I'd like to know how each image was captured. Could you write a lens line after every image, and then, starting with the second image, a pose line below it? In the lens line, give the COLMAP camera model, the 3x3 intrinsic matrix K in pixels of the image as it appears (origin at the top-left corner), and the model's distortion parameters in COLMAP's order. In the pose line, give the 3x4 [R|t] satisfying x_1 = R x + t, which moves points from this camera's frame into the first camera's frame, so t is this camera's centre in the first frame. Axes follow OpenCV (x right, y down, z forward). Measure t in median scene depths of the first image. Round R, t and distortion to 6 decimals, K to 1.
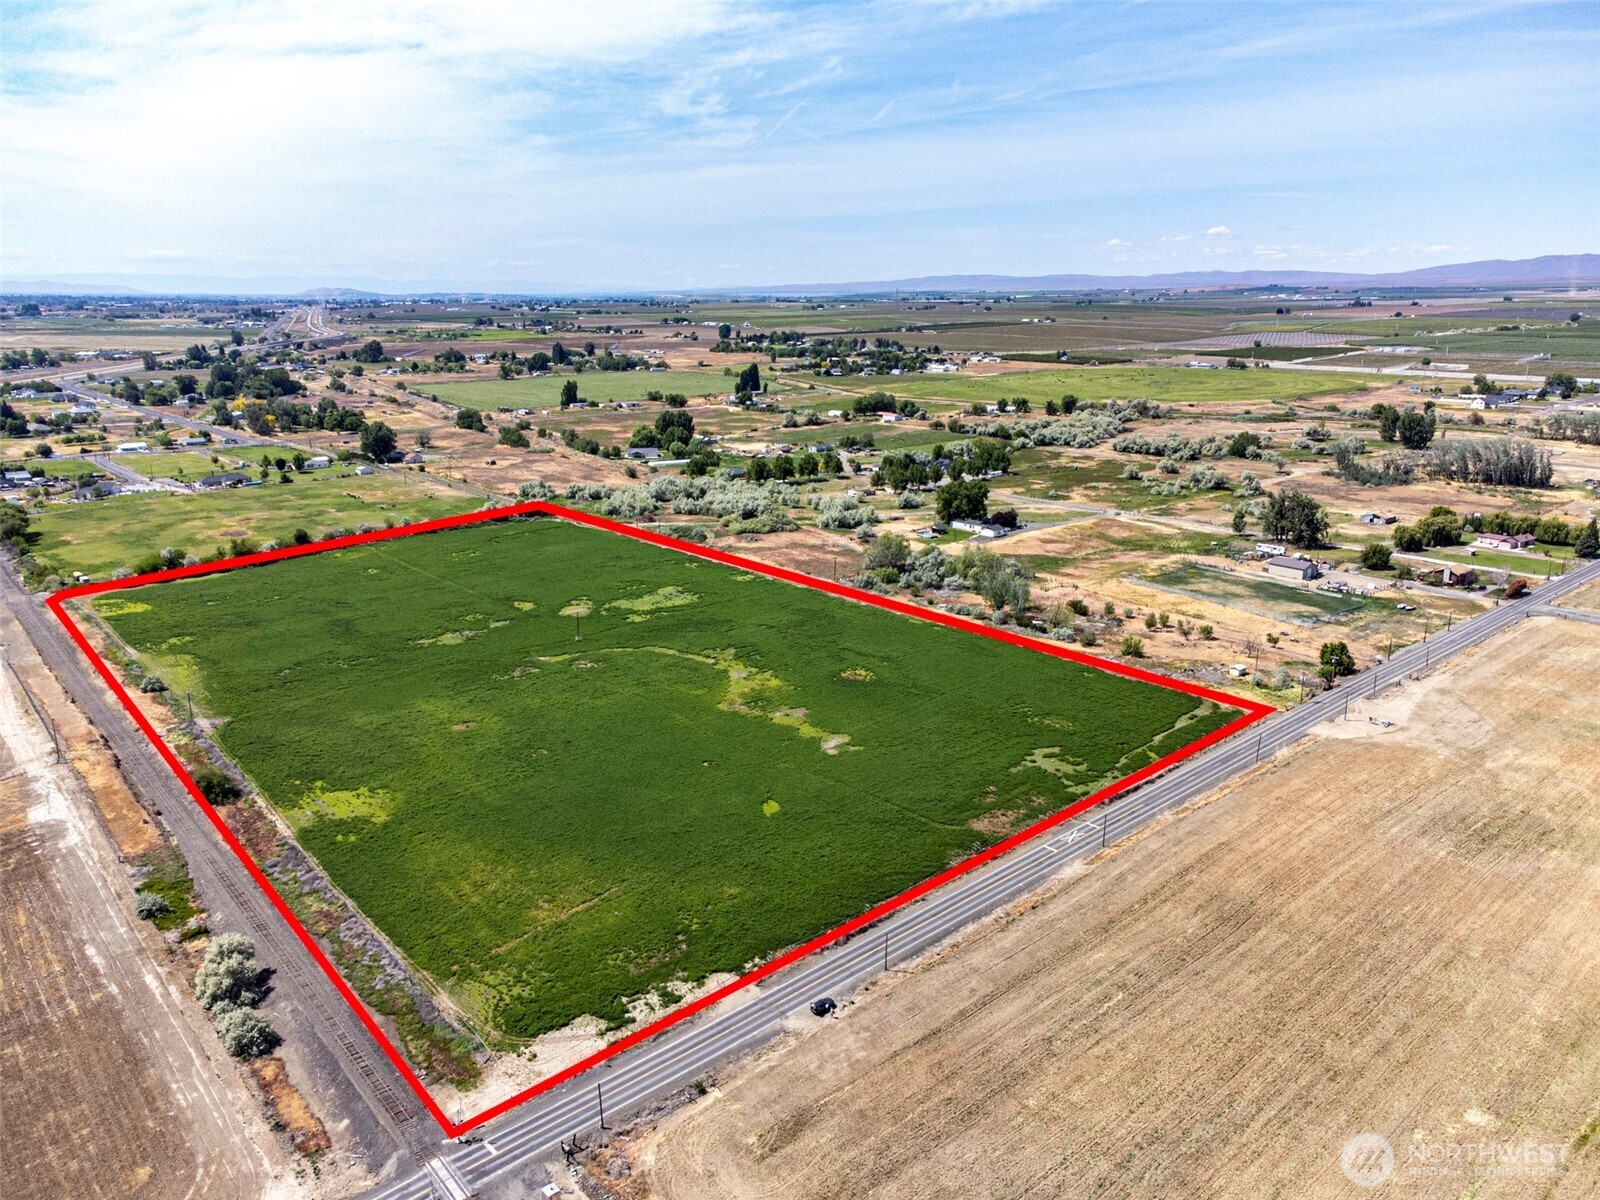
lens RADIAL K [[1198.1, 0, 800.0], [0, 1198.1, 600.0], [0, 0, 1]] dist [0.016448, 0.008094]
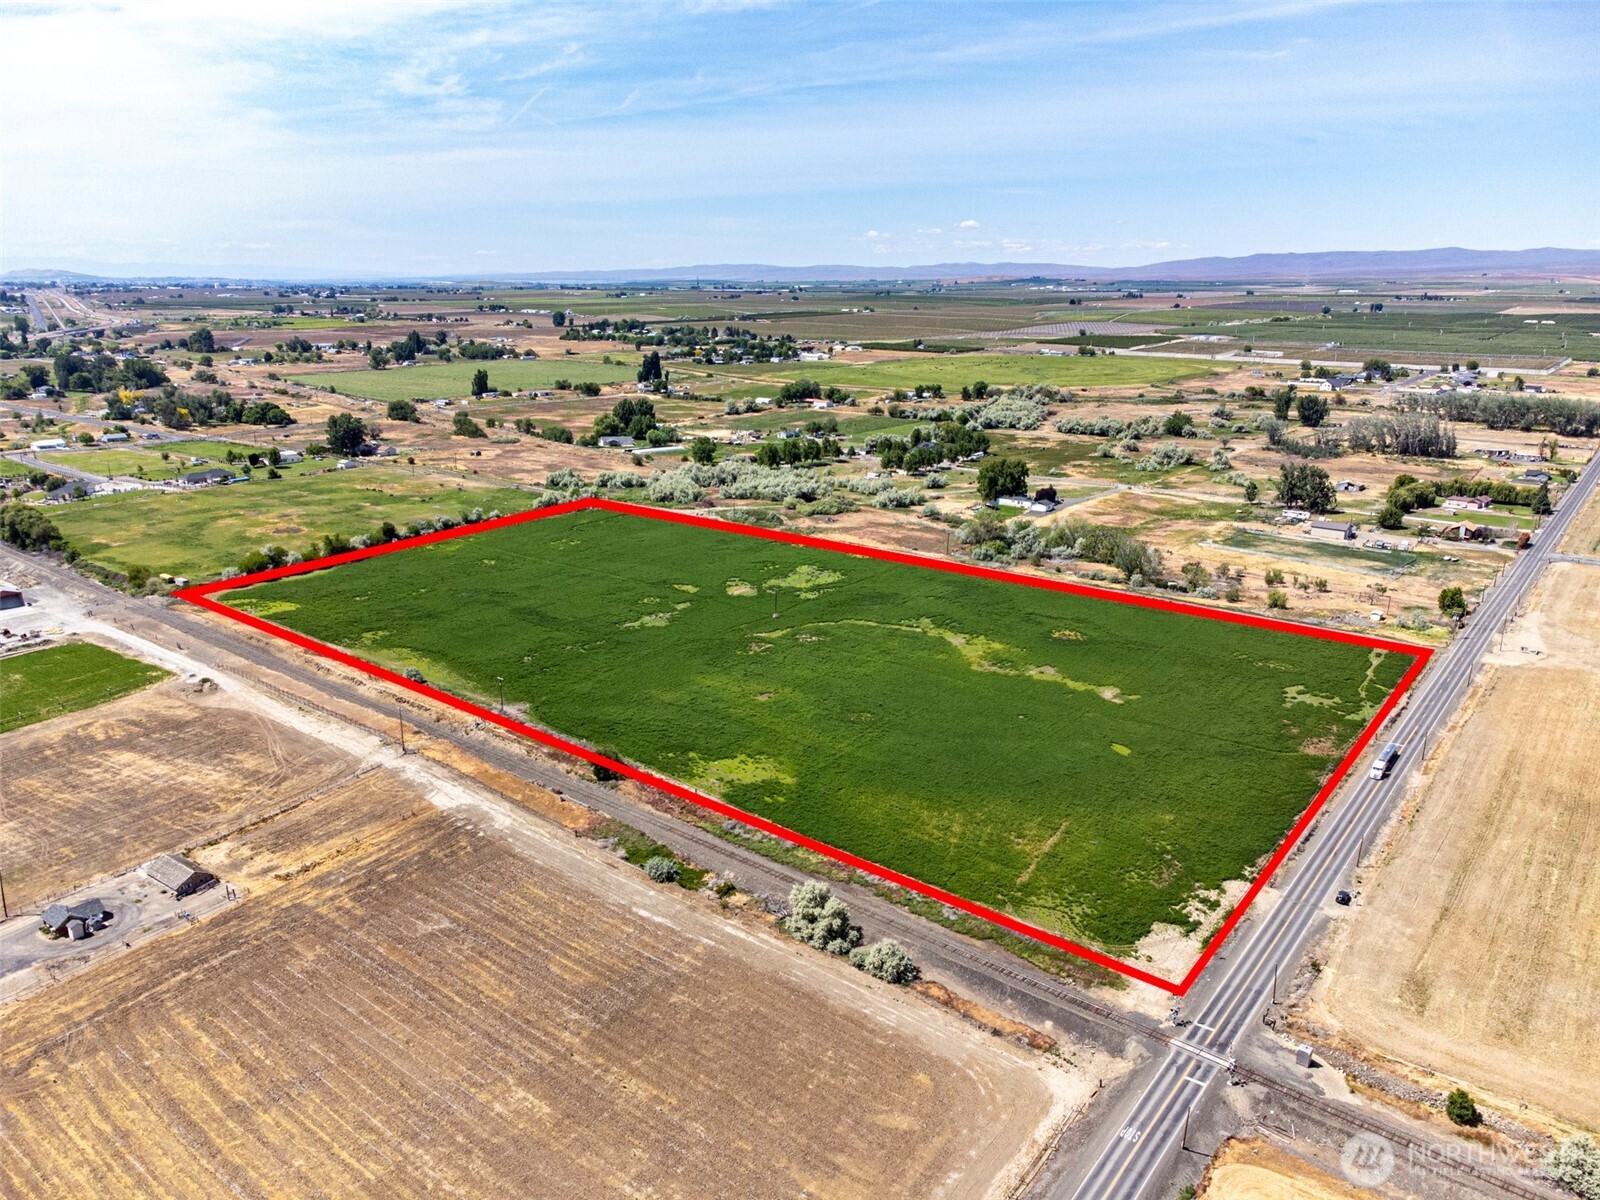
lens RADIAL K [[1198.1, 0, 800.0], [0, 1198.1, 600.0], [0, 0, 1]] dist [0.016448, 0.008094]
pose [[0.981843, -0.041426, 0.185115, -0.275872], [0.039763, 0.999129, 0.012690, 0.004807], [-0.185479, -0.005099, 0.982635, -0.021160]]
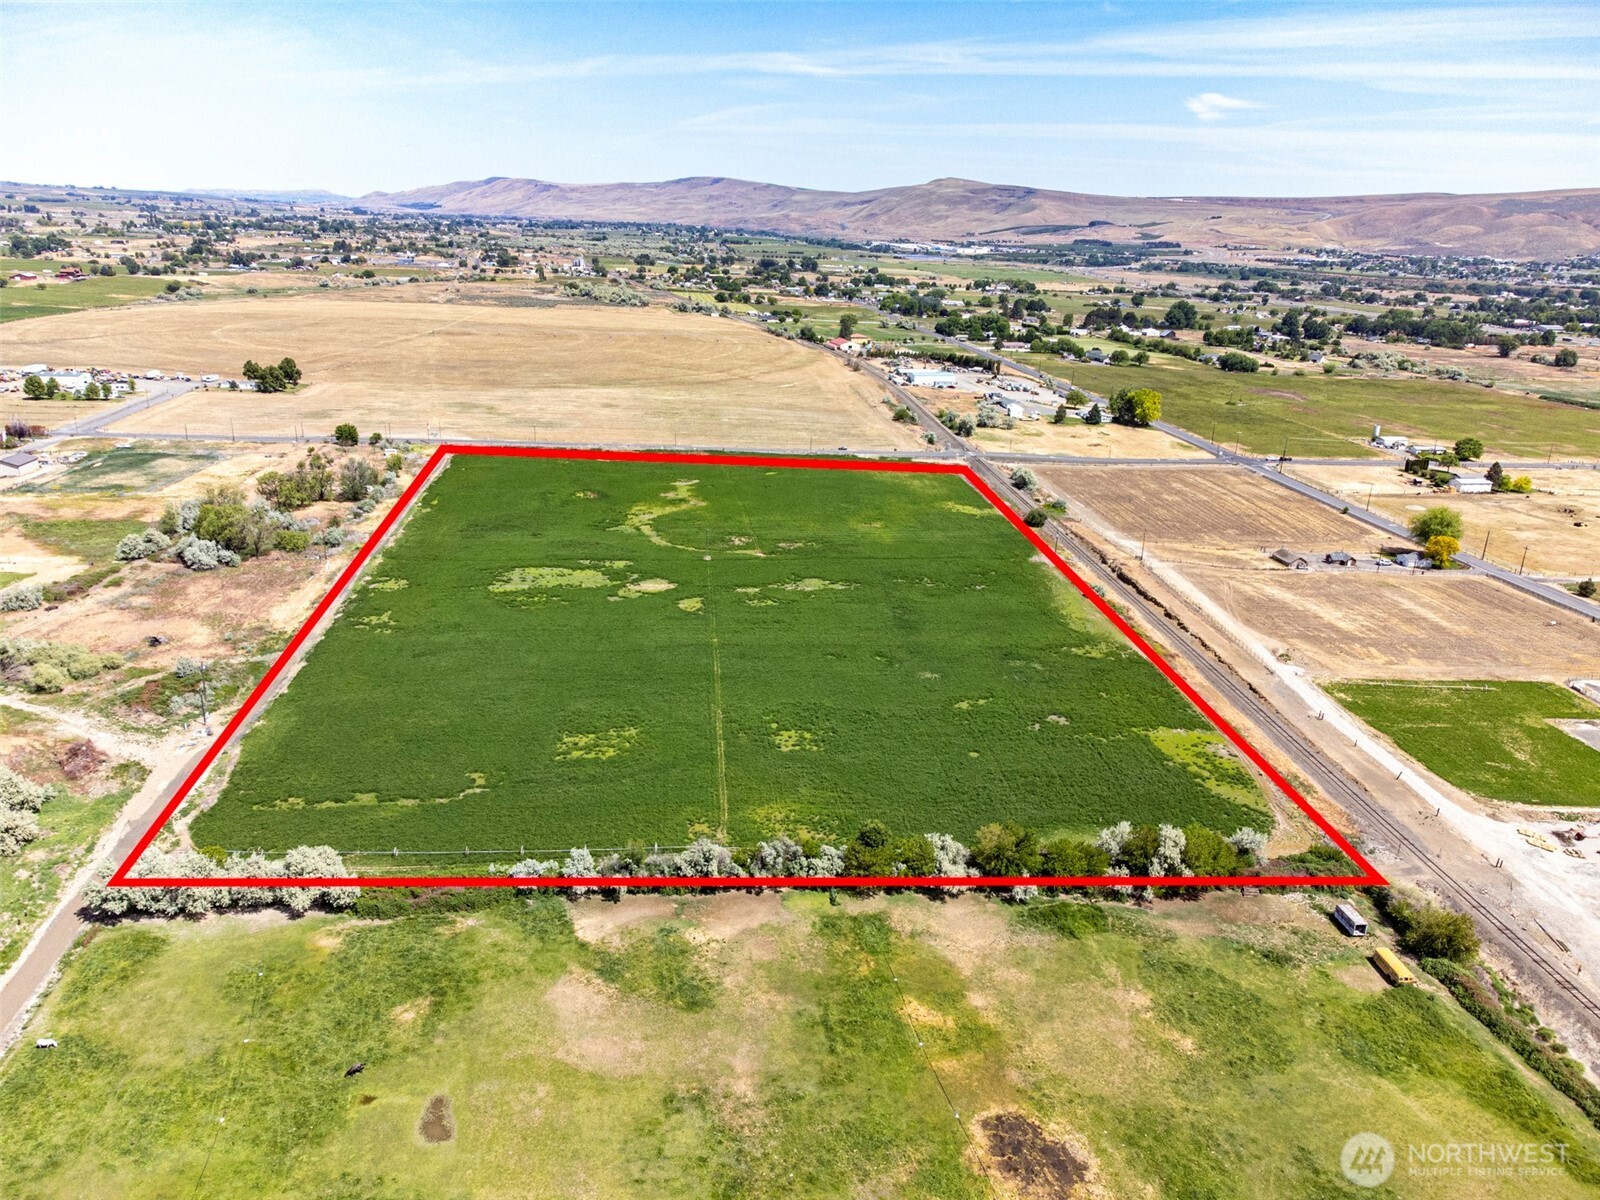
lens RADIAL K [[1198.1, 0, 800.0], [0, 1198.1, 600.0], [0, 0, 1]] dist [0.016448, 0.008094]
pose [[-0.824293, -0.202876, 0.528566, -0.602028], [0.112715, 0.856100, 0.504369, -0.331092], [-0.554830, 0.475325, -0.682810, 1.275977]]
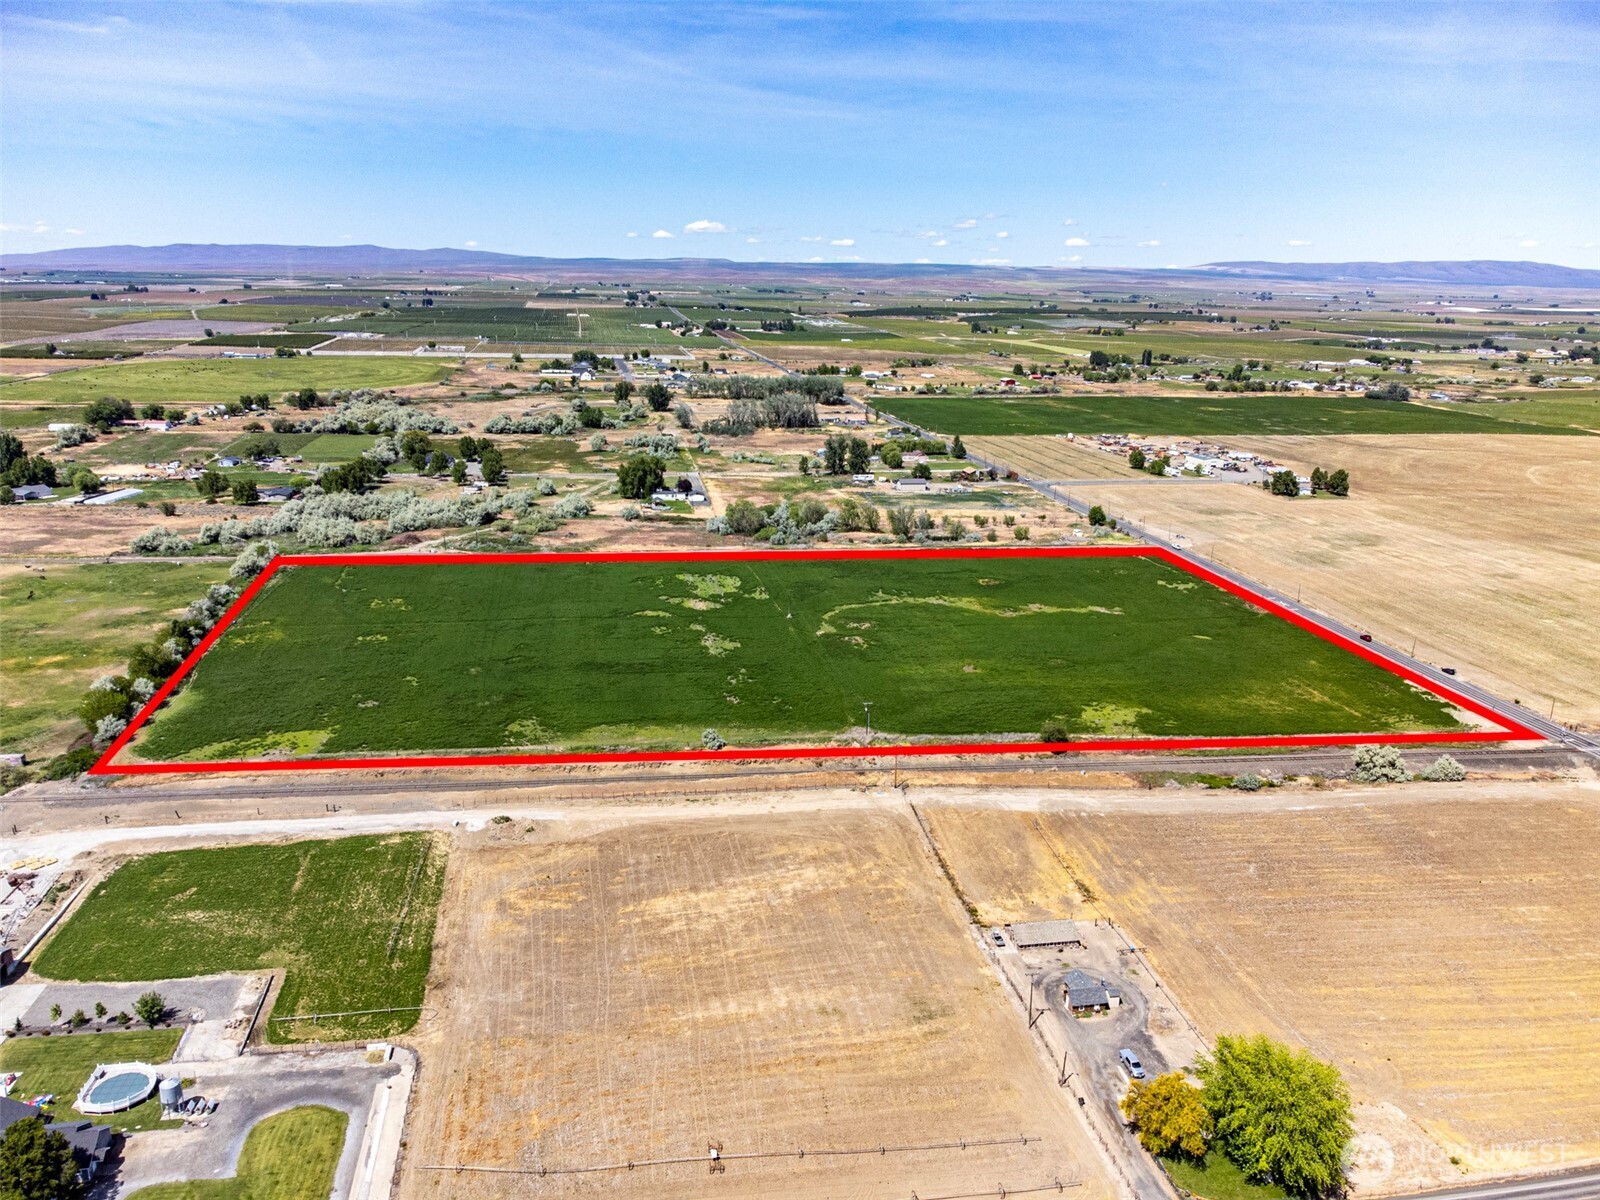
lens RADIAL K [[1198.1, 0, 800.0], [0, 1198.1, 600.0], [0, 0, 1]] dist [0.016448, 0.008094]
pose [[0.523850, -0.208571, 0.825881, -0.828273], [0.198287, 0.972783, 0.119898, -0.084728], [-0.828410, 0.100953, 0.550949, 0.305548]]
